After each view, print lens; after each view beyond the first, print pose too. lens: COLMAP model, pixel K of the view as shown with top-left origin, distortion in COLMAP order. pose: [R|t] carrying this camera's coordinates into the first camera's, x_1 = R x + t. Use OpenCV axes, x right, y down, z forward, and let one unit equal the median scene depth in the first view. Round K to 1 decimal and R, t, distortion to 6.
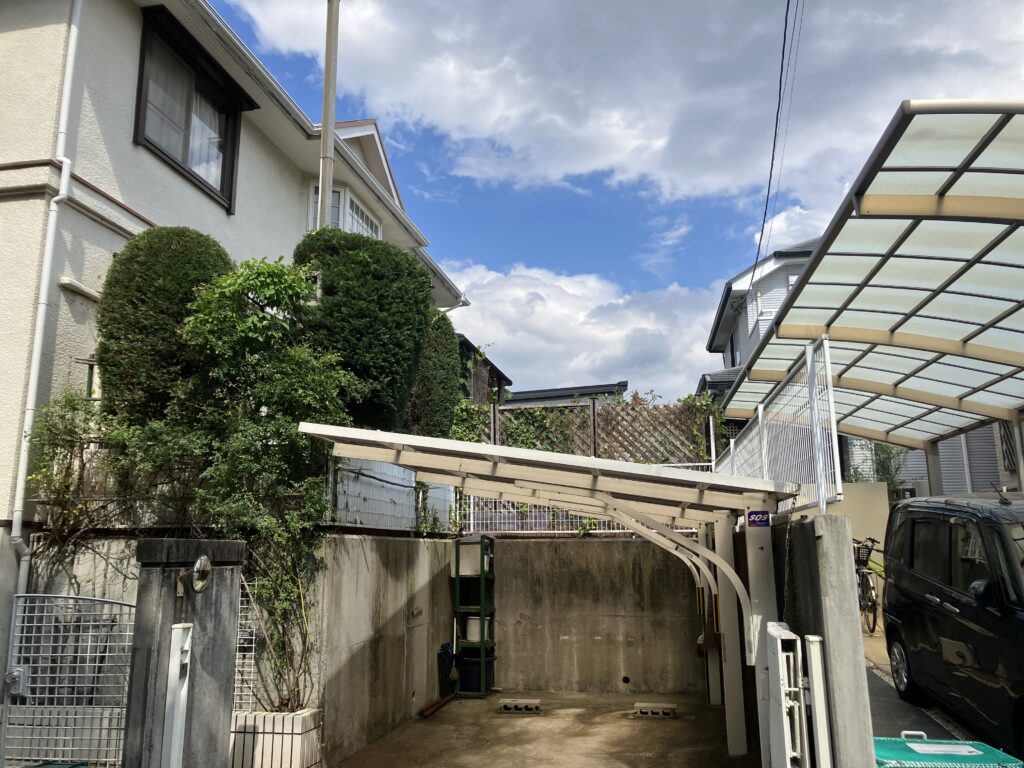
lens RADIAL K [[842.7, 0, 512.0], [0, 842.7, 384.0], [0, 0, 1]] dist [0.006527, 0.005972]
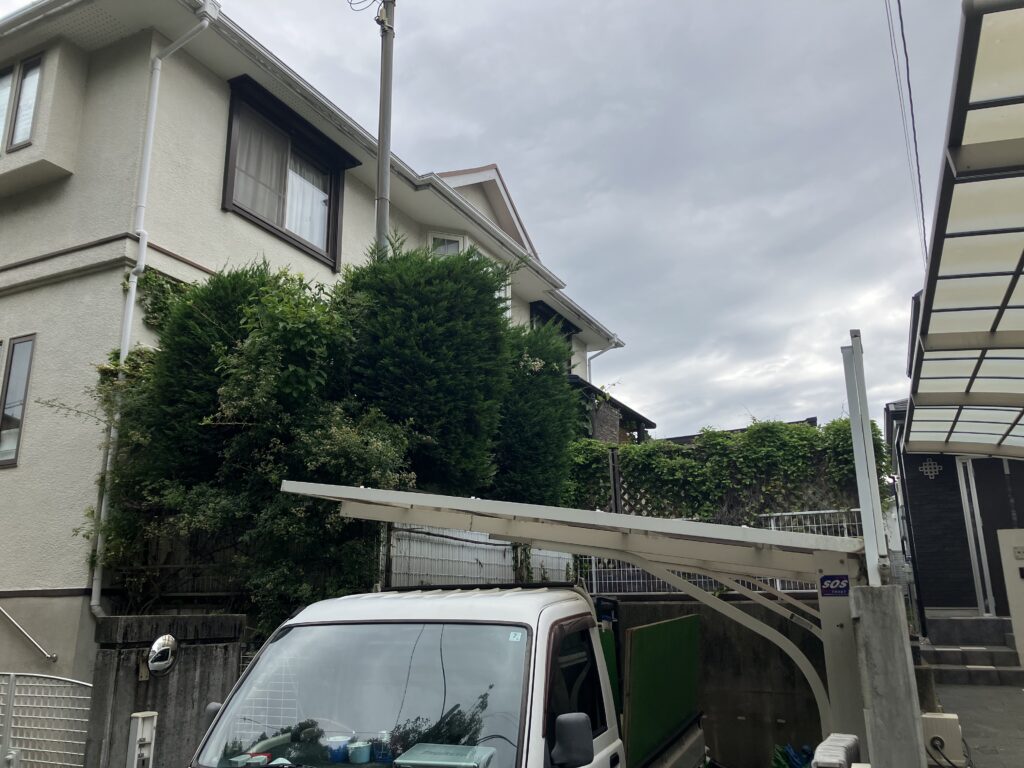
lens RADIAL K [[842.7, 0, 512.0], [0, 842.7, 384.0], [0, 0, 1]] dist [0.006527, 0.005972]
pose [[0.966754, -0.067980, -0.246505, 0.139614], [0.053405, 0.996433, -0.065342, 0.009408], [0.250067, 0.050005, 0.966936, 0.126257]]
